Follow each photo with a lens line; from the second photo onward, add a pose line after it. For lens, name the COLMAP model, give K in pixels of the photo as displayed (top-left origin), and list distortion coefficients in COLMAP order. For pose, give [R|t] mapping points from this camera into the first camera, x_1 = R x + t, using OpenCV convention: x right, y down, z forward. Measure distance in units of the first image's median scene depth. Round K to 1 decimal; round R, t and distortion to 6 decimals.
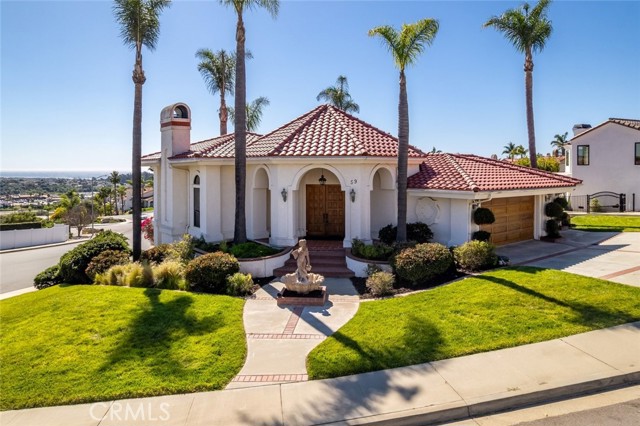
lens RADIAL K [[431.2, 0, 309.1], [0, 431.2, 174.6], [0, 0, 1]] dist [-0.045592, 0.024552]
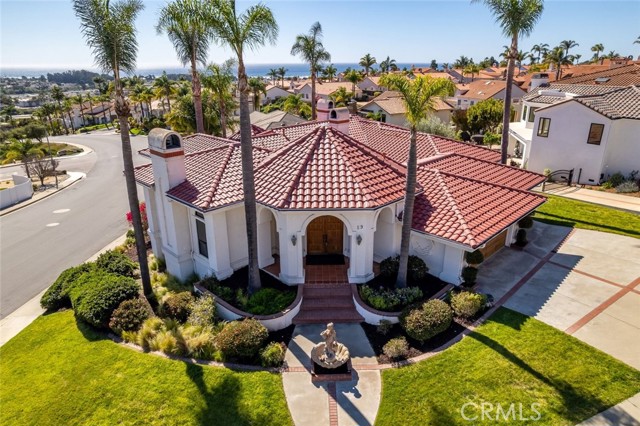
lens RADIAL K [[412.6, 0, 315.5], [0, 412.6, 207.2], [0, 0, 1]] dist [-0.042633, 0.026976]
pose [[0.991002, -0.048953, 0.124576, -0.128556], [0.006122, 0.946322, 0.323166, -0.358907], [-0.133709, -0.319496, 0.938107, 0.080002]]
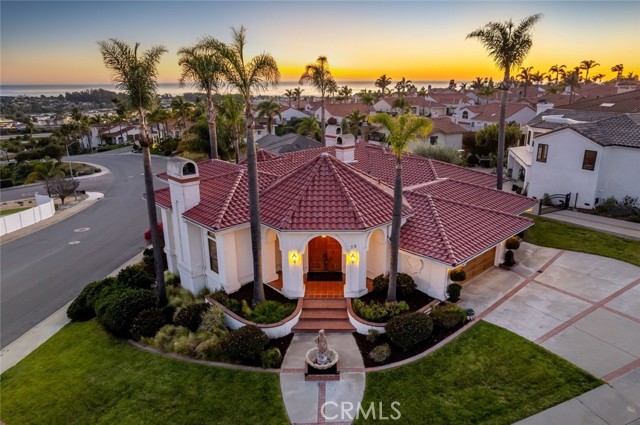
lens RADIAL K [[424.3, 0, 320.0], [0, 424.3, 212.5], [0, 0, 1]] dist [-0.032678, 0.001415]
pose [[0.994572, -0.037284, 0.097145, -0.097311], [0.007760, 0.957580, 0.288063, -0.410207], [-0.103764, -0.285746, 0.952671, -0.071853]]
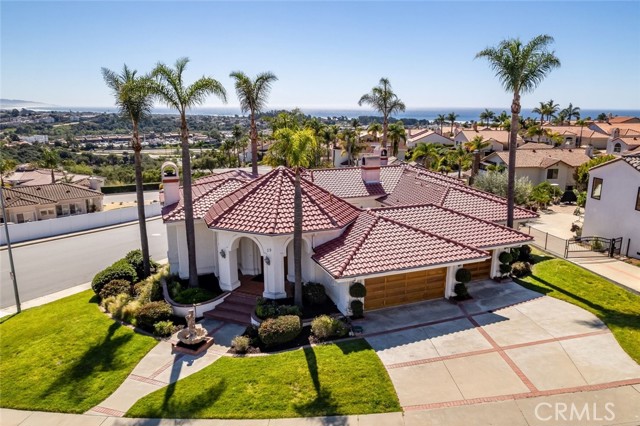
lens RADIAL K [[451.0, 0, 330.5], [0, 451.0, 213.8], [0, 0, 1]] dist [-0.039065, 0.003584]
pose [[0.963625, 0.066041, -0.258971, 0.622907], [-0.006413, 0.974424, 0.224627, -0.392920], [0.267182, -0.214796, 0.939402, -0.190094]]
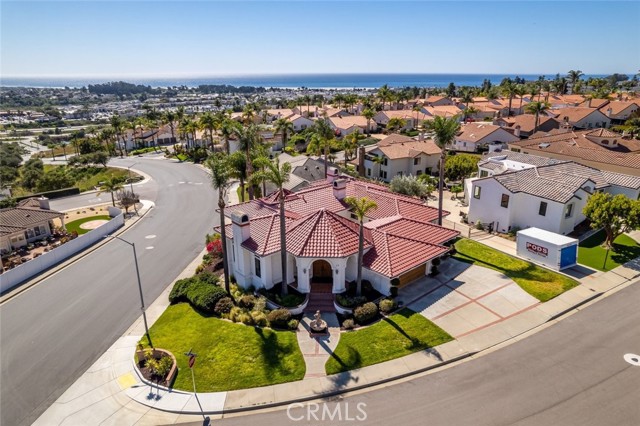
lens RADIAL K [[412.6, 0, 315.5], [0, 412.6, 207.2], [0, 0, 1]] dist [-0.042633, 0.026976]
pose [[0.997507, -0.028149, 0.064716, -0.128866], [0.006975, 0.951840, 0.306515, -0.886149], [-0.070227, -0.305299, 0.949663, -0.842961]]
